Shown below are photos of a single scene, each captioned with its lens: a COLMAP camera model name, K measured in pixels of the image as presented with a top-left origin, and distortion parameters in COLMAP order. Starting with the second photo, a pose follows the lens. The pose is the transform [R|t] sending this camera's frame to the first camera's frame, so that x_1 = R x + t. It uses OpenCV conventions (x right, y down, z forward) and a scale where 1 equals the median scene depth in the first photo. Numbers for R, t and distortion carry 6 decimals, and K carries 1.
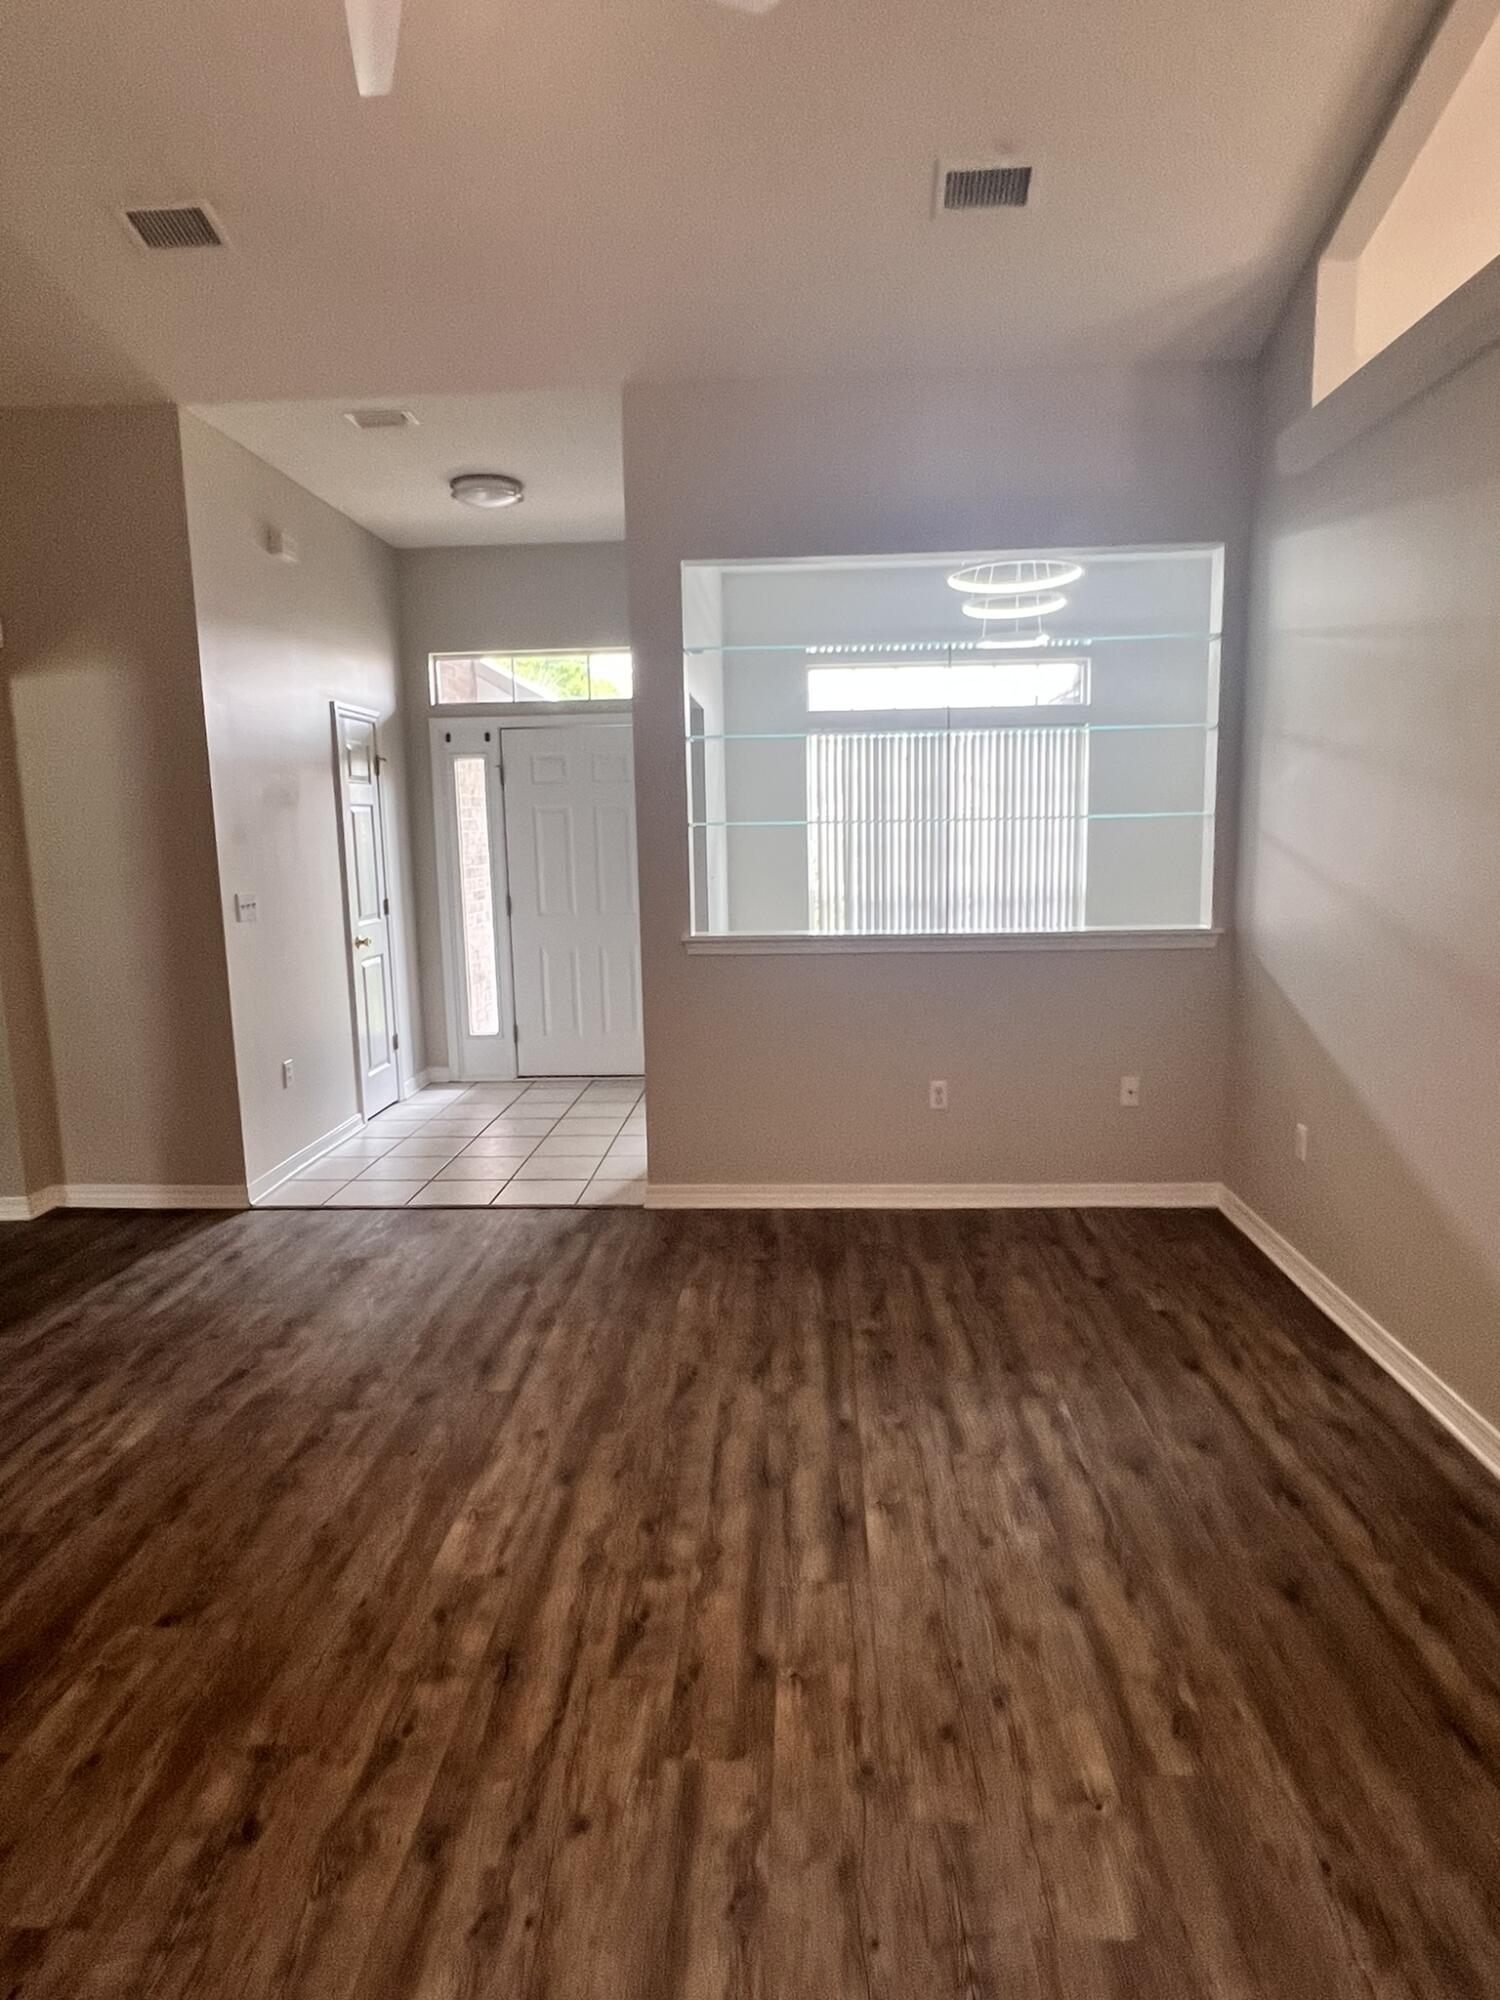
lens RADIAL K [[1165.5, 0, 748.6], [0, 1165.5, 1002.4], [0, 0, 1]] dist [-0.004011, 0.000122]
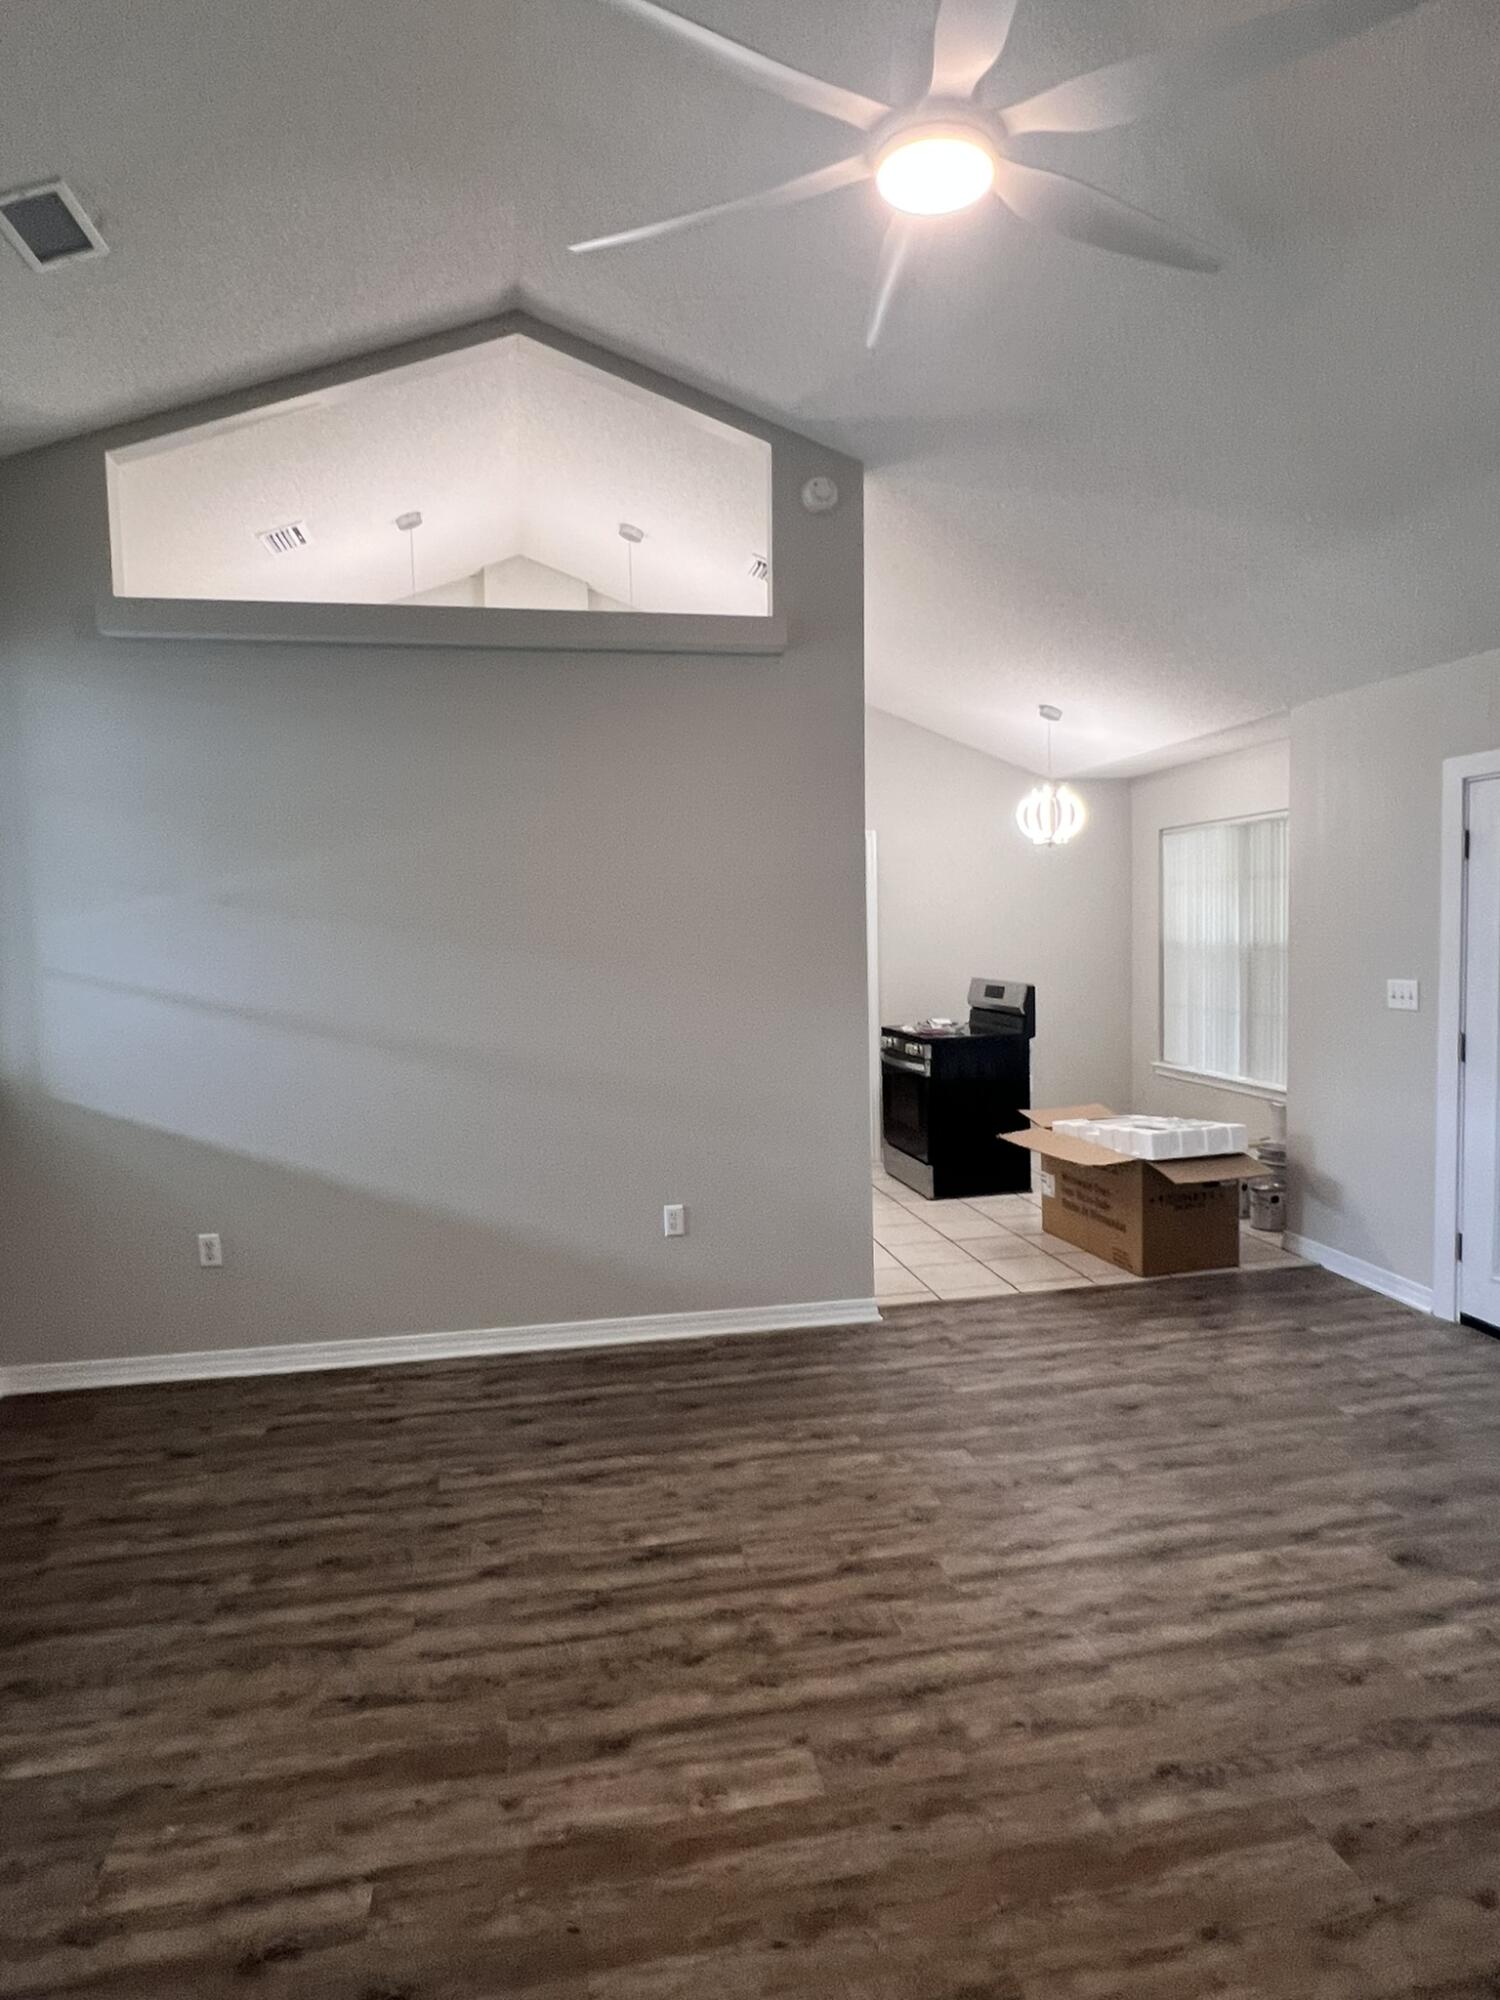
lens RADIAL K [[1165.5, 0, 743.5], [0, 1165.5, 998.6], [0, 0, 1]] dist [-0.004011, 0.000122]
pose [[-0.246643, -0.034938, 0.968477, -0.842322], [0.173092, 0.981692, 0.079496, -0.134144], [-0.953523, 0.187243, -0.236080, 0.900384]]
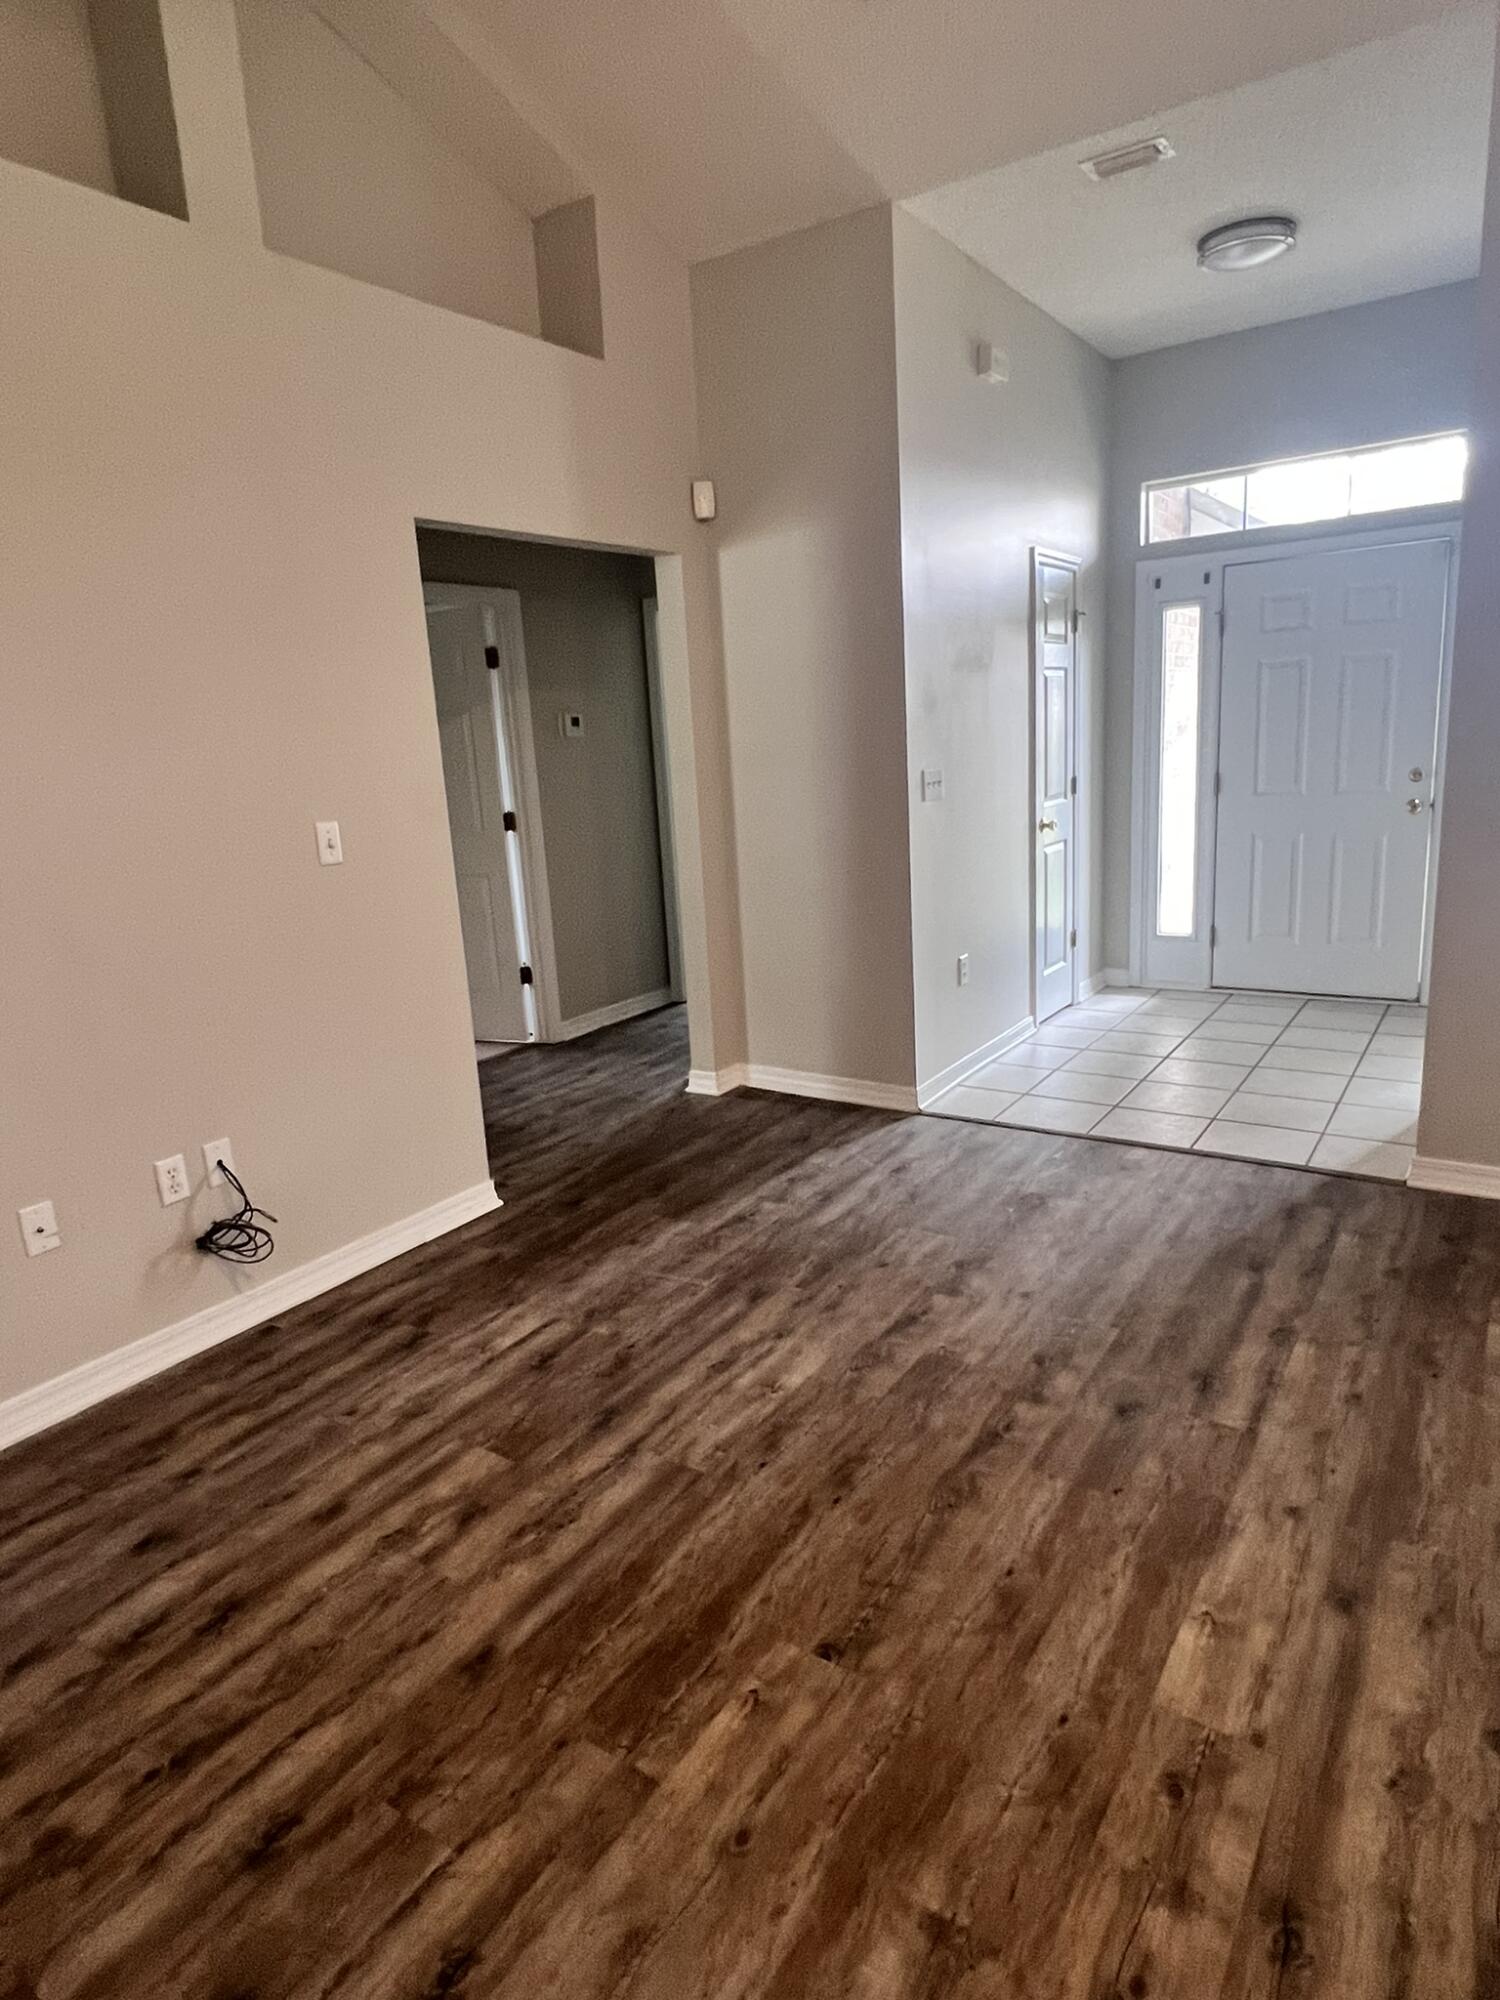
lens RADIAL K [[1165.5, 0, 743.2], [0, 1165.5, 997.1], [0, 0, 1]] dist [-0.004011, 0.000122]
pose [[0.854899, 0.084799, -0.511817, -0.123795], [-0.036914, 0.993993, 0.103029, -0.008866], [0.517480, -0.069186, 0.852894, 0.219150]]
